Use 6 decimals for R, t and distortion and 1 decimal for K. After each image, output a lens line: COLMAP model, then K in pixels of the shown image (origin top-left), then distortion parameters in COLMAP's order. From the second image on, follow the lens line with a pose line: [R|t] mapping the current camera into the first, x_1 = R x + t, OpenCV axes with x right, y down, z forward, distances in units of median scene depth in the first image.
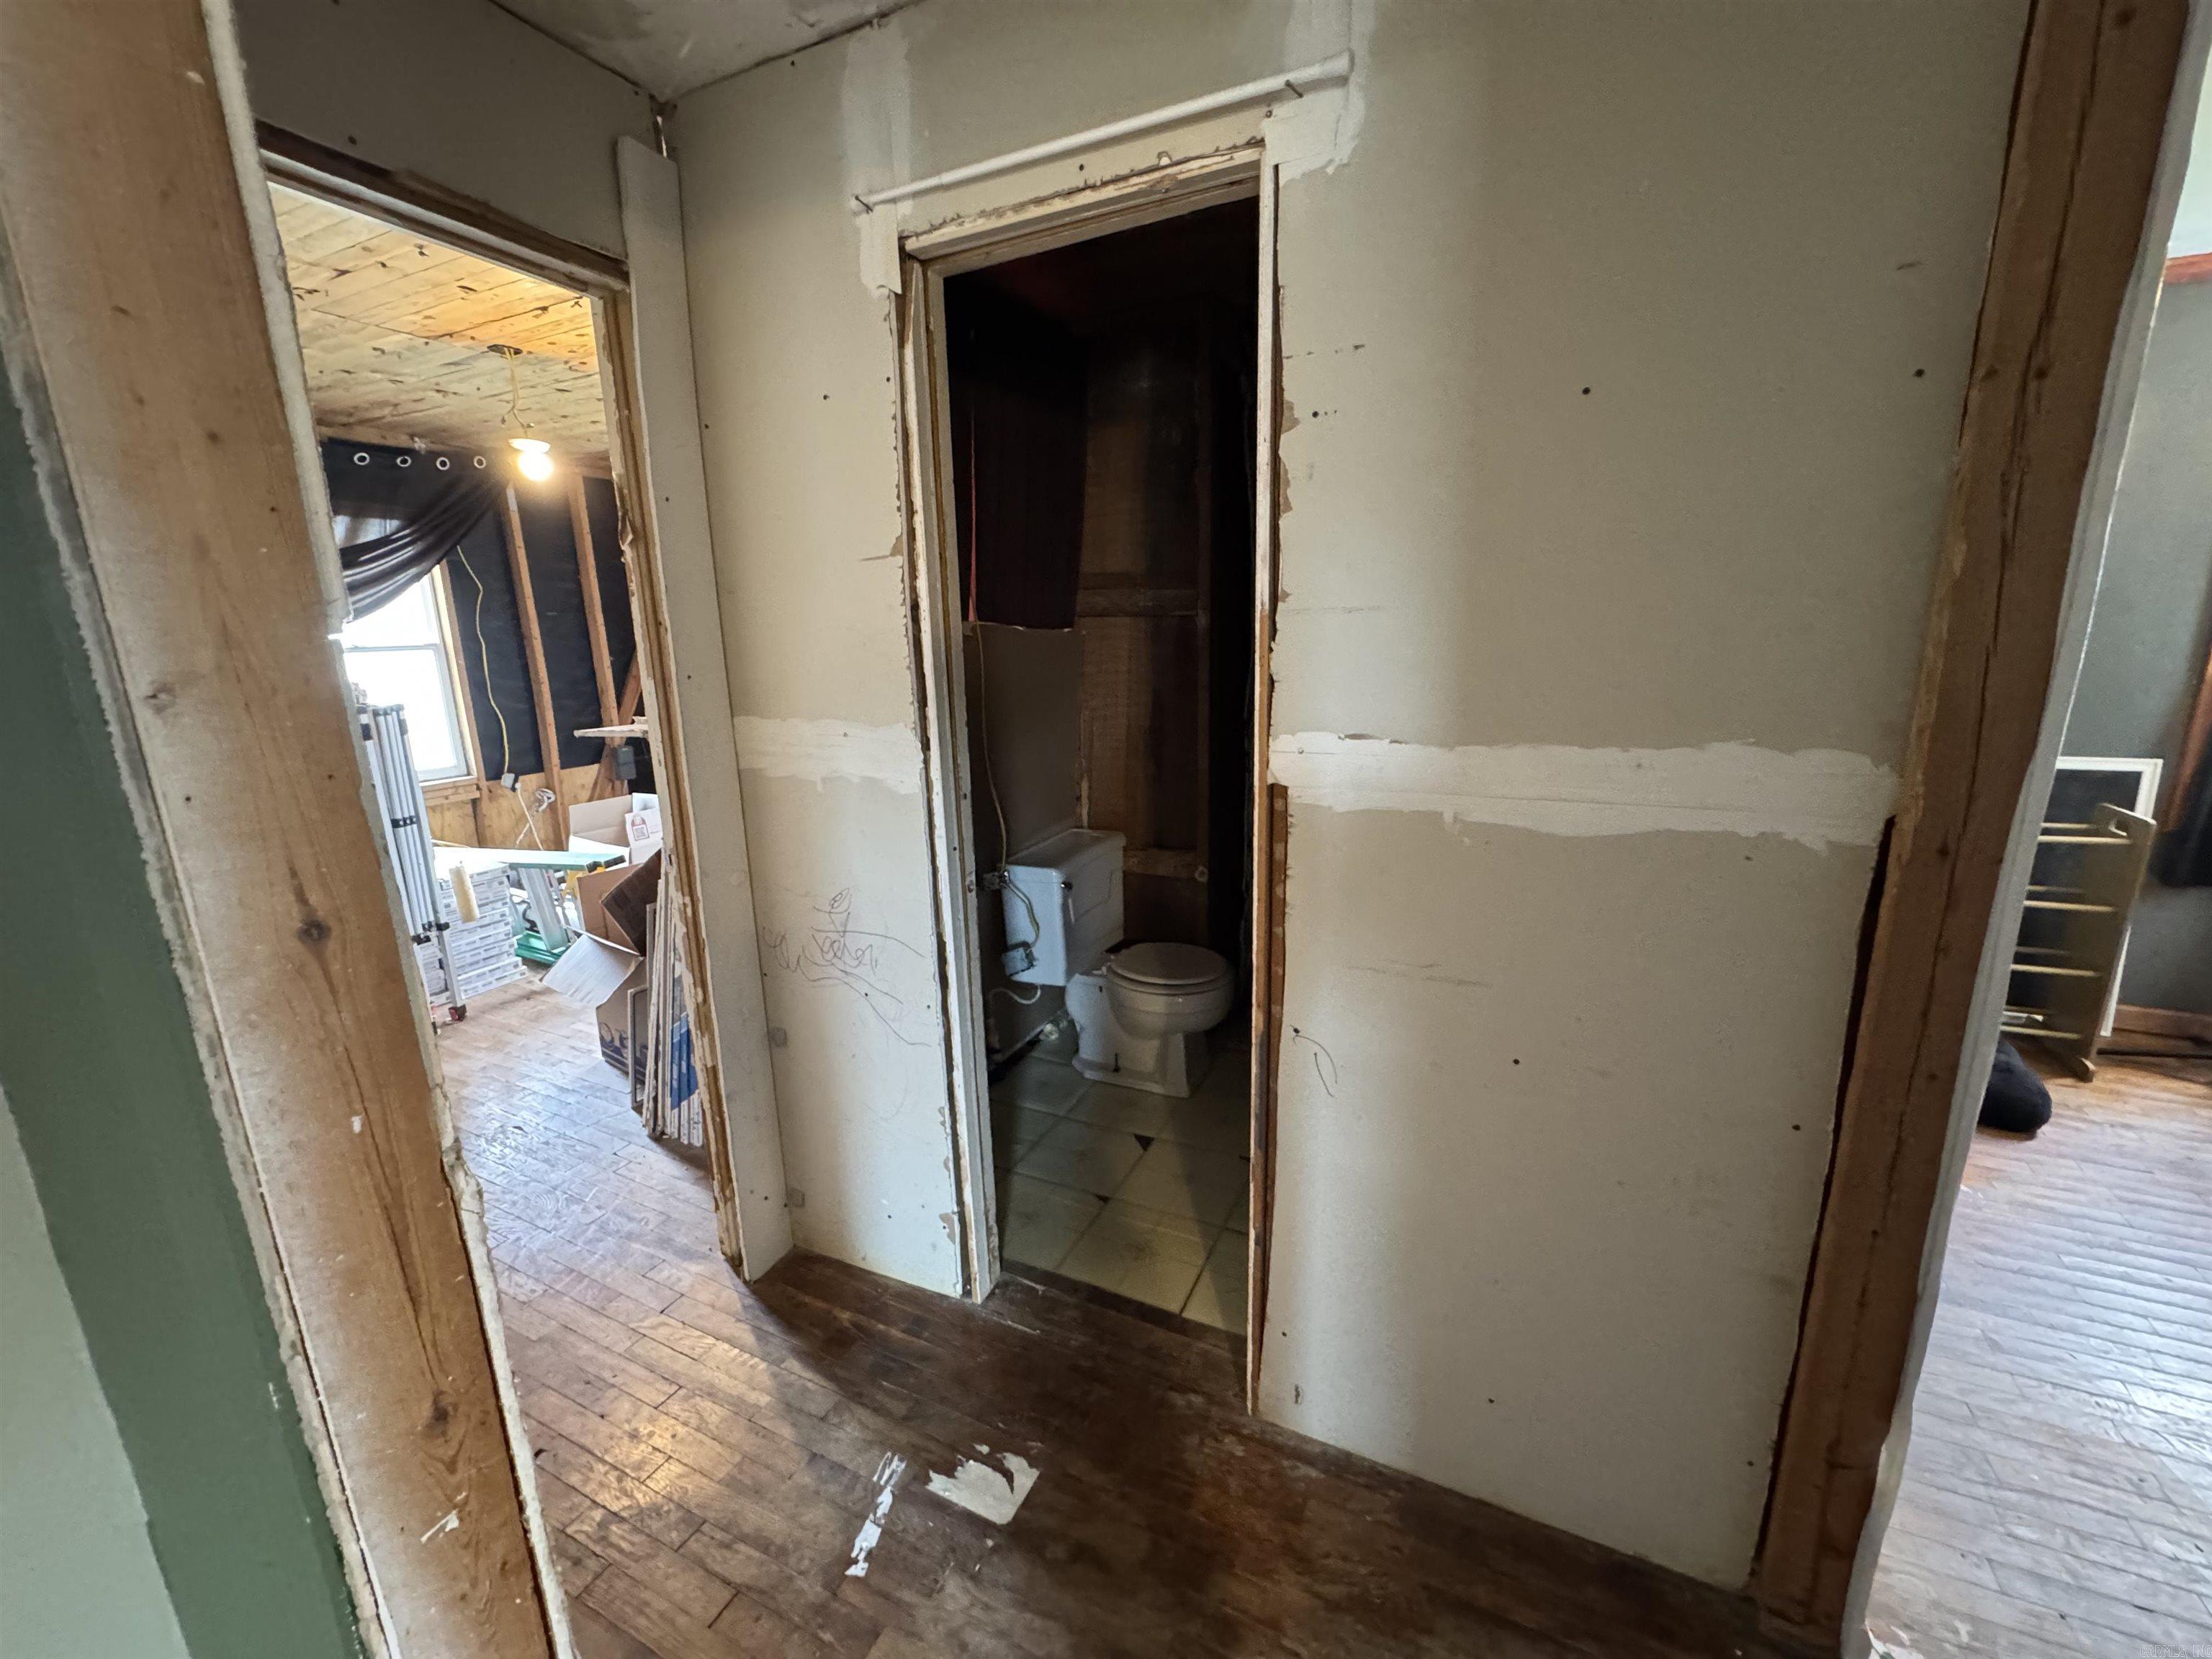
lens RADIAL K [[884.0, 0, 1106.0], [0, 884.0, 829.5], [0, 0, 1]] dist [-0.001976, 0.000130]
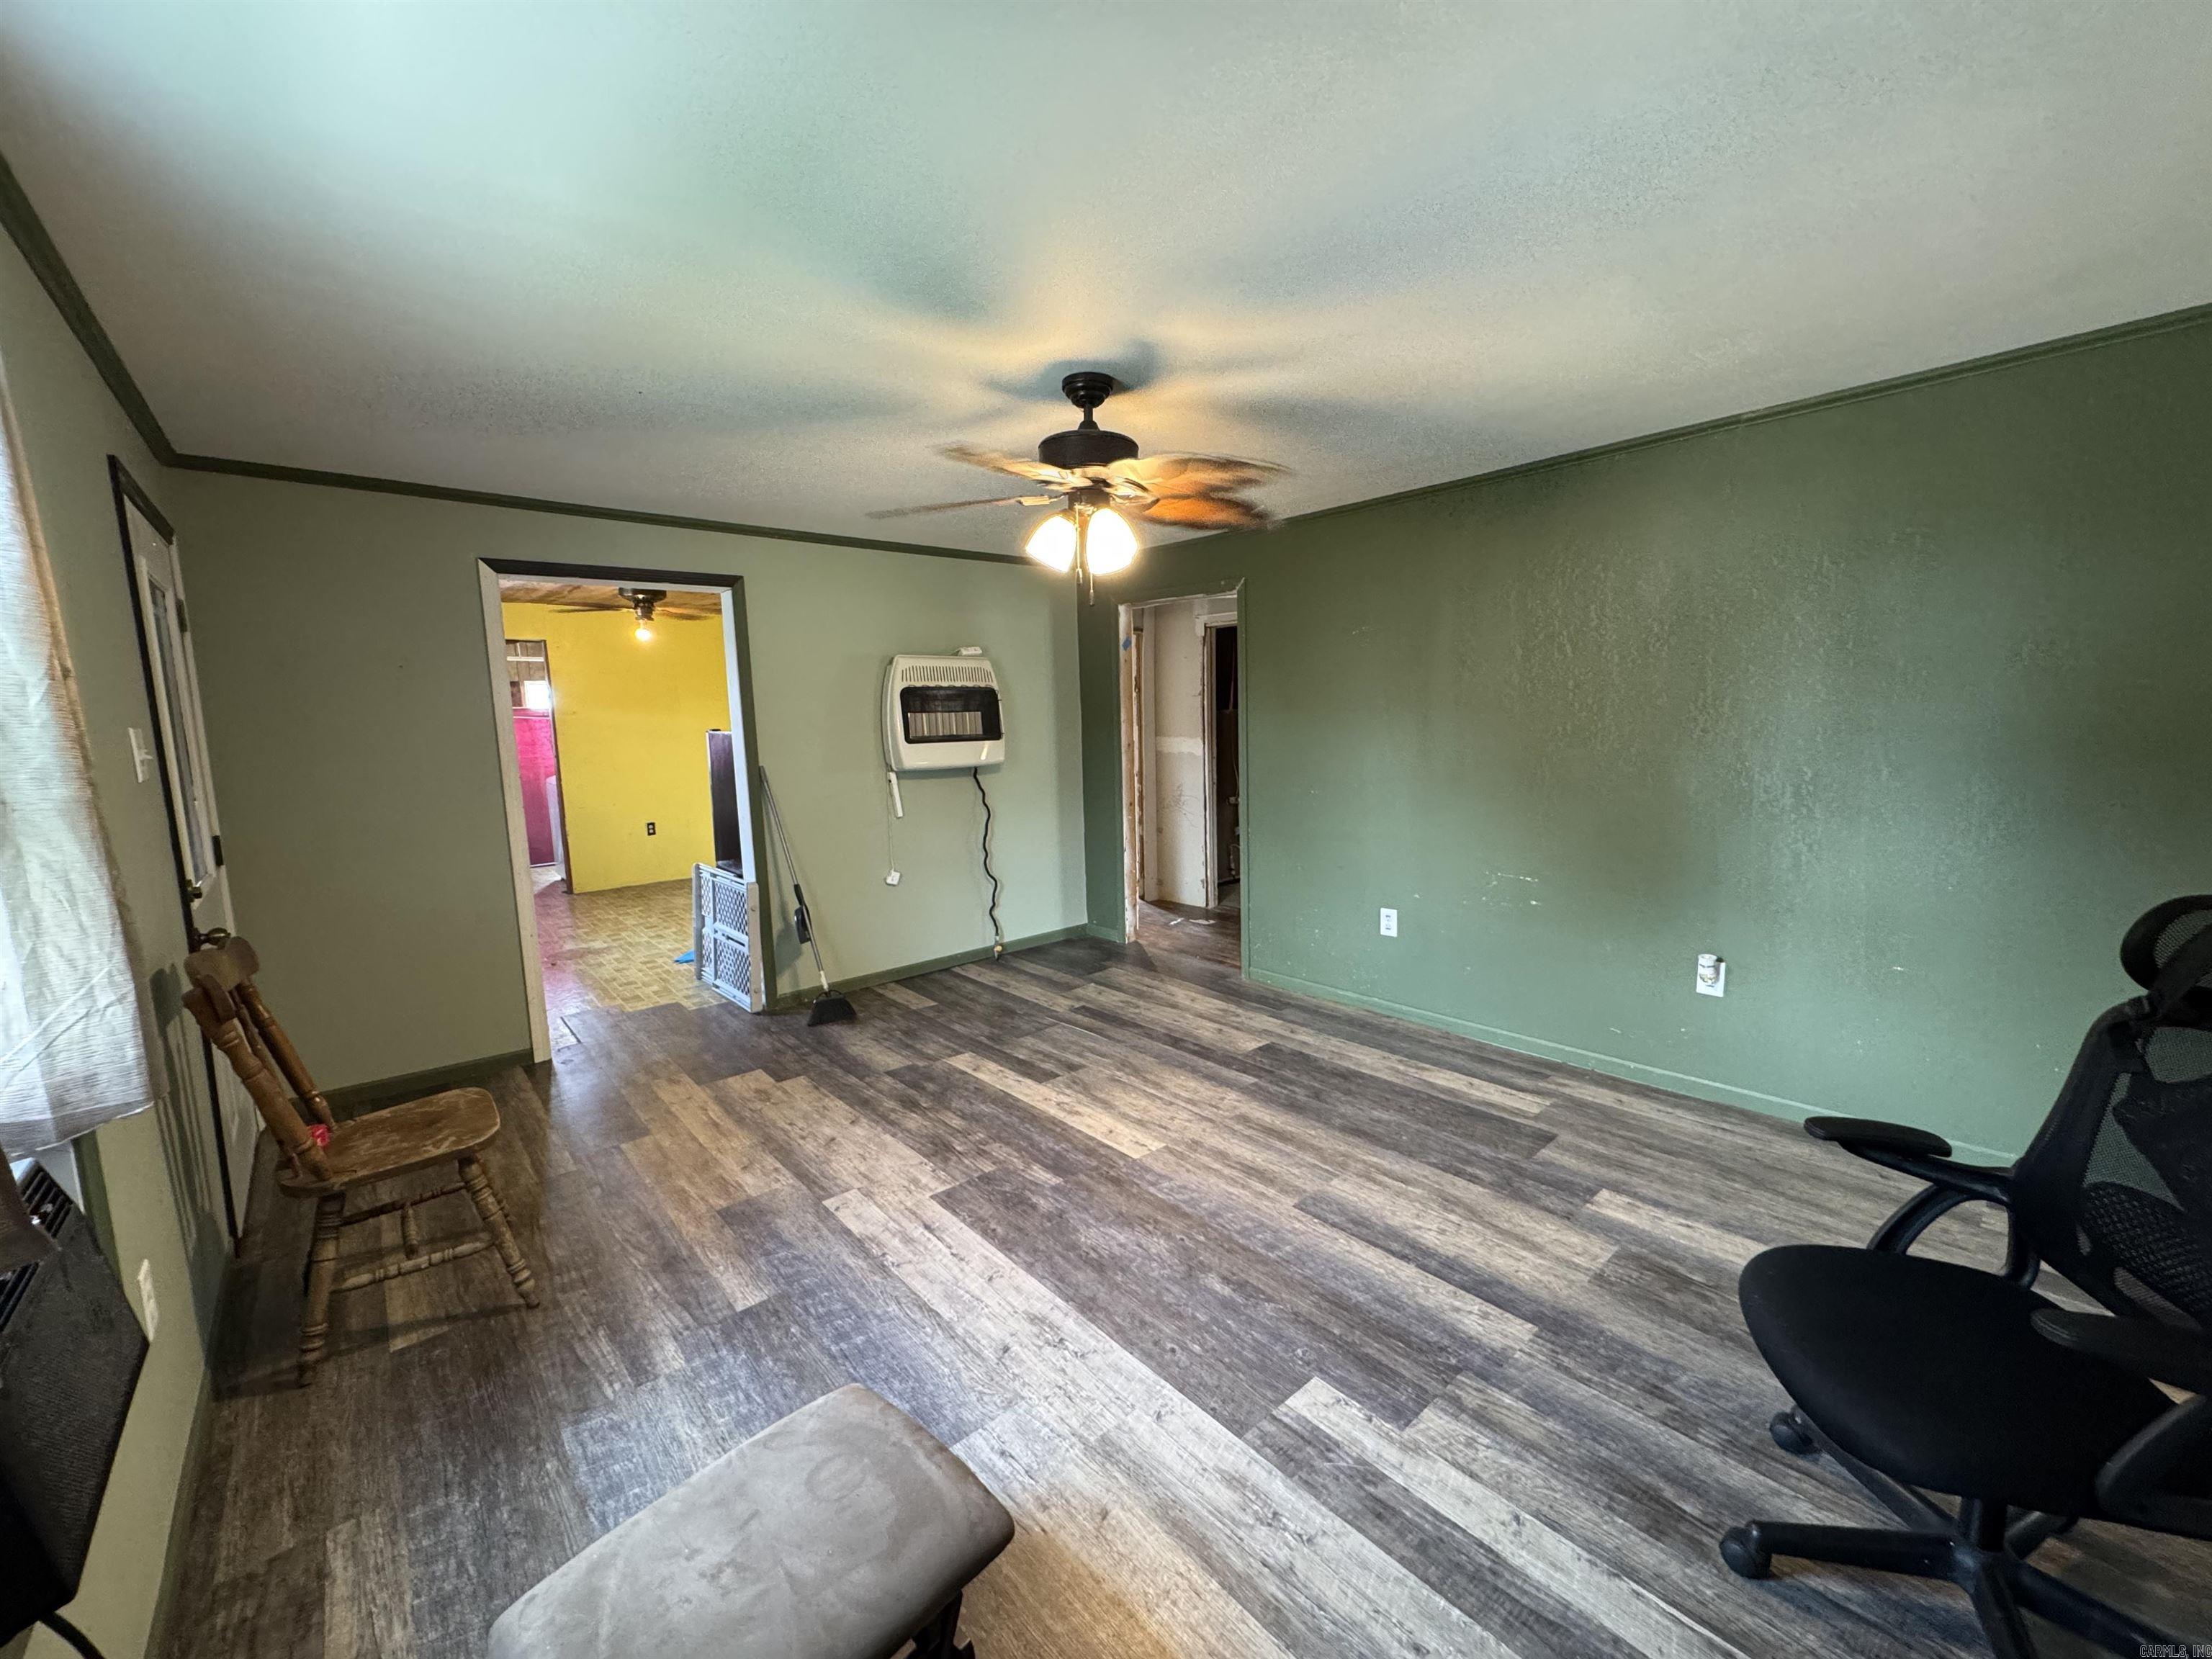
lens RADIAL K [[884.0, 0, 1106.0], [0, 884.0, 829.5], [0, 0, 1]] dist [-0.001976, 0.000130]
pose [[0.922094, 0.051291, -0.383552, 0.845058], [-0.080620, 0.994890, -0.060776, 0.514686], [0.378474, 0.086963, 0.921518, -2.523410]]
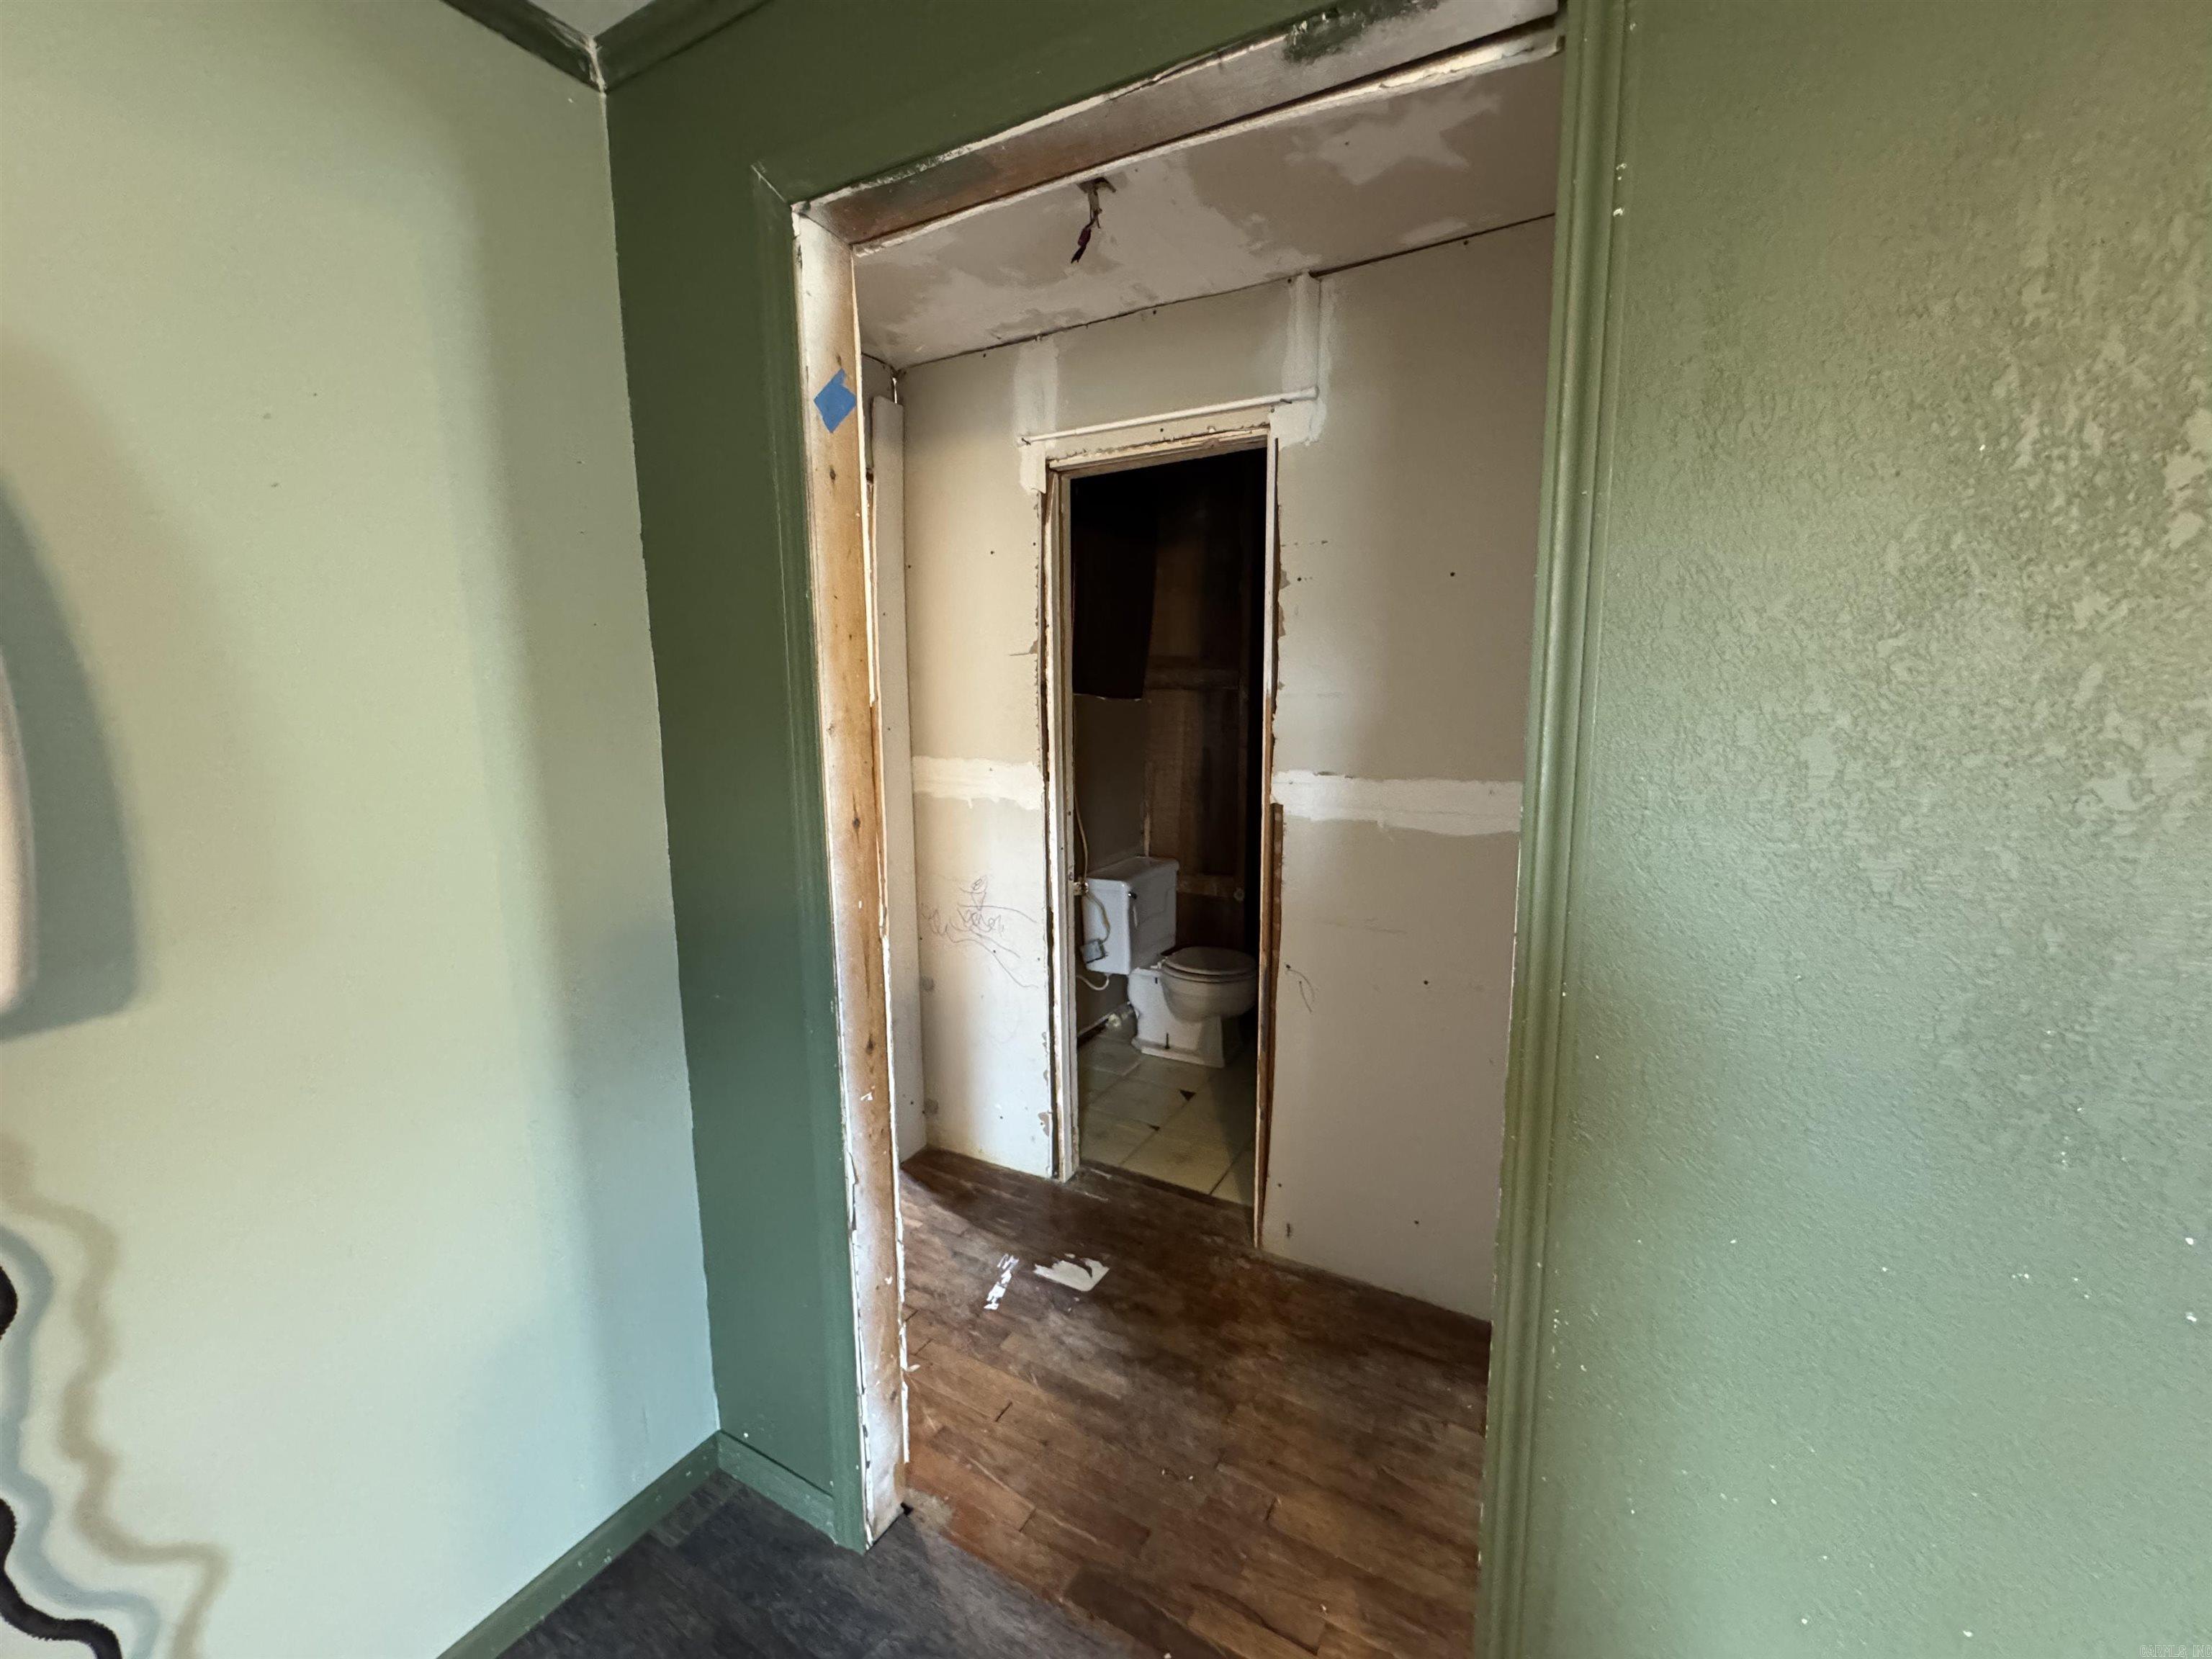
lens RADIAL K [[884.0, 0, 1106.0], [0, 884.0, 829.5], [0, 0, 1]] dist [-0.001976, 0.000130]
pose [[0.997652, 0.026012, -0.063358, -0.005809], [-0.030345, 0.997196, -0.068412, 0.086045], [0.061401, 0.070174, 0.995643, -0.446838]]
